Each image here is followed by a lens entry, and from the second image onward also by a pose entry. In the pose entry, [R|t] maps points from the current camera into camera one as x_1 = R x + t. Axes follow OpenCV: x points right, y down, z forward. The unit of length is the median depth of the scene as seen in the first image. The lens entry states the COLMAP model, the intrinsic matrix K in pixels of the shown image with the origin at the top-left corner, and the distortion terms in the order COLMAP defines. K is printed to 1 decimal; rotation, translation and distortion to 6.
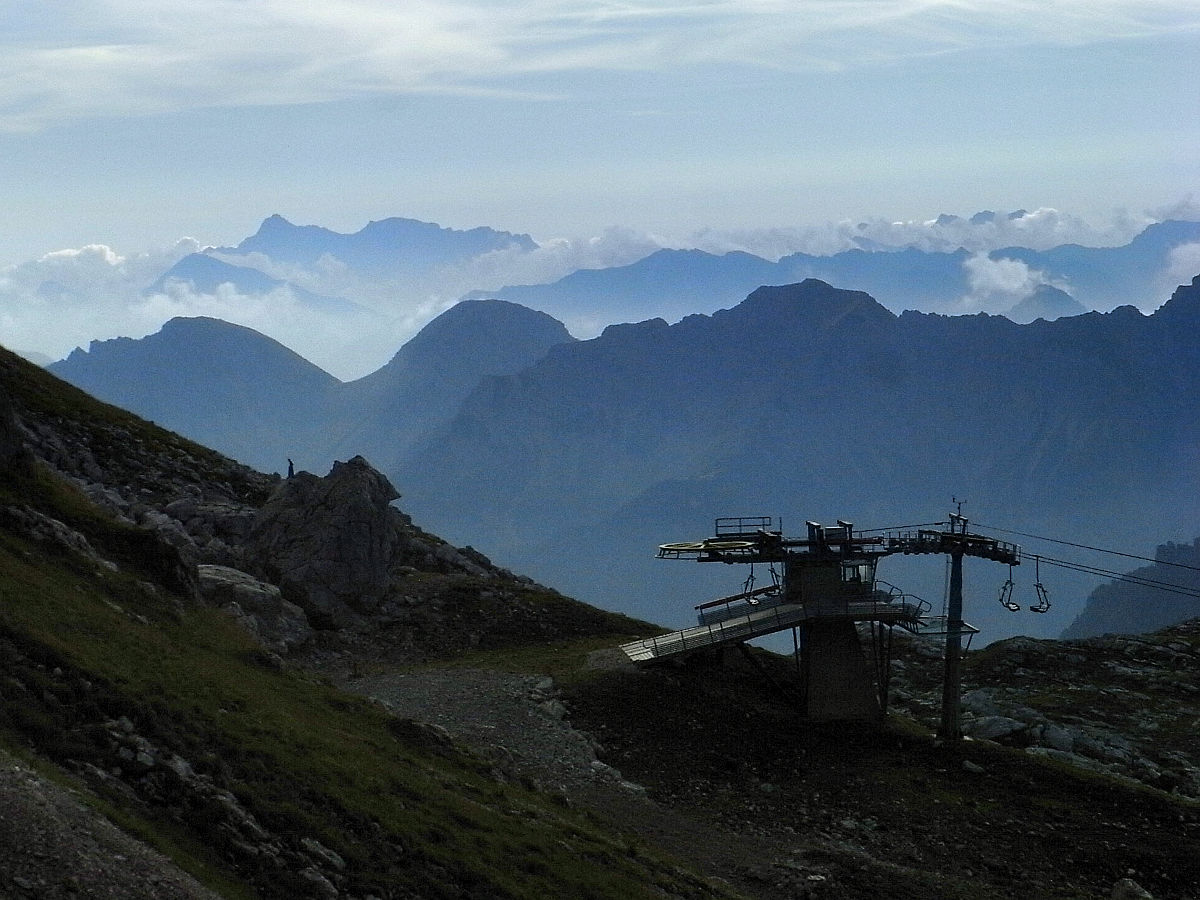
lens RADIAL K [[3595.2, 0, 529.3], [0, 3595.2, 450.8], [0, 0, 1]] dist [0.255215, -0.552317]
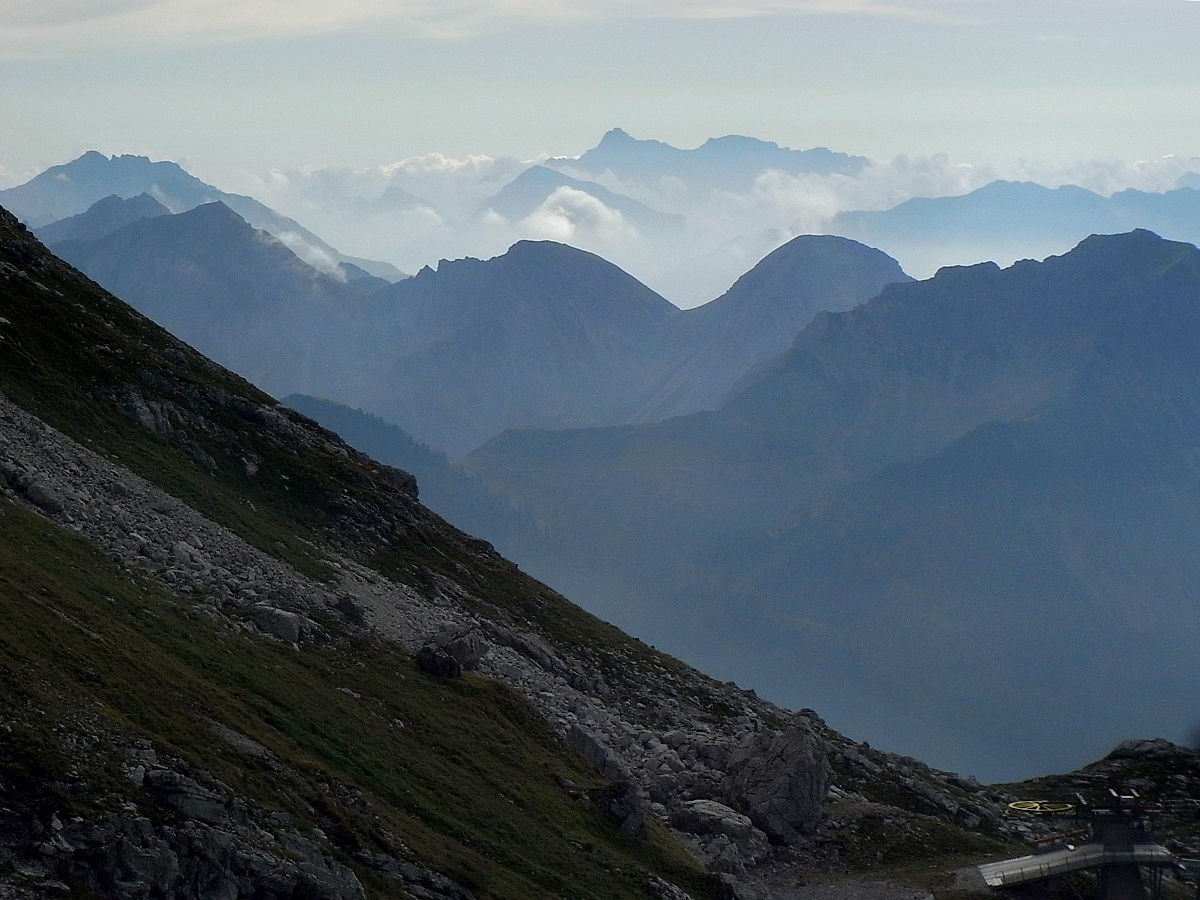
lens RADIAL K [[3879.5, 0, 770.0], [0, 3879.5, 450.3], [0, 0, 1]] dist [0.314760, -1.643605]
pose [[0.999151, 0.038289, -0.015207, -0.036523], [-0.037462, 0.997975, 0.051397, -0.167316], [0.017144, -0.050783, 0.998563, -0.505255]]
